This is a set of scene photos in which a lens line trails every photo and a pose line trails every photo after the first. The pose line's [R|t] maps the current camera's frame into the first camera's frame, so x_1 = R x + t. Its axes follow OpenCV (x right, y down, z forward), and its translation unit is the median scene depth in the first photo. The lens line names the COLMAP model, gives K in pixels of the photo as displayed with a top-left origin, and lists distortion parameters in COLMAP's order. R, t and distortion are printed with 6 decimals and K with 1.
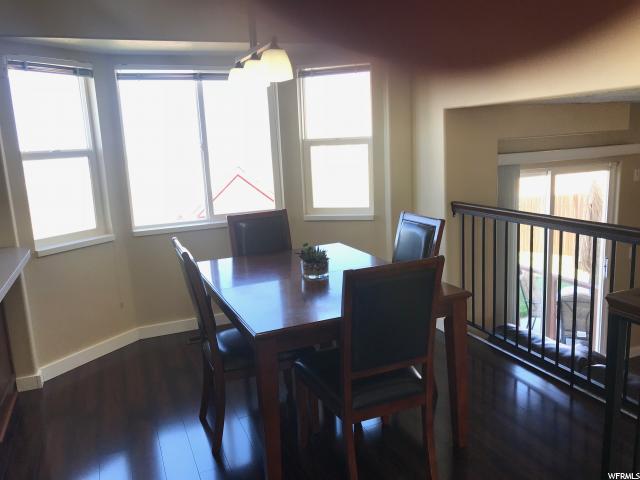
lens RADIAL K [[527.0, 0, 320.0], [0, 527.0, 240.0], [0, 0, 1]] dist [0.030905, -0.016870]
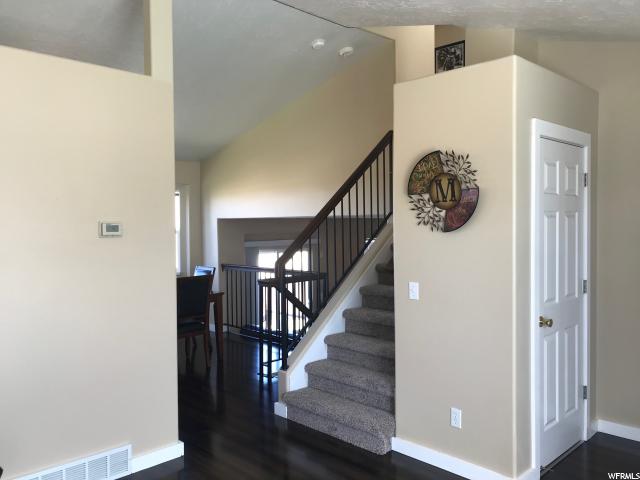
lens RADIAL K [[527.0, 0, 320.0], [0, 527.0, 240.0], [0, 0, 1]] dist [0.030905, -0.016870]
pose [[0.925228, 0.029764, 0.378243, -0.178701], [0.030017, 0.988051, -0.151174, 0.163114], [-0.378223, 0.151224, 0.913279, -1.059604]]
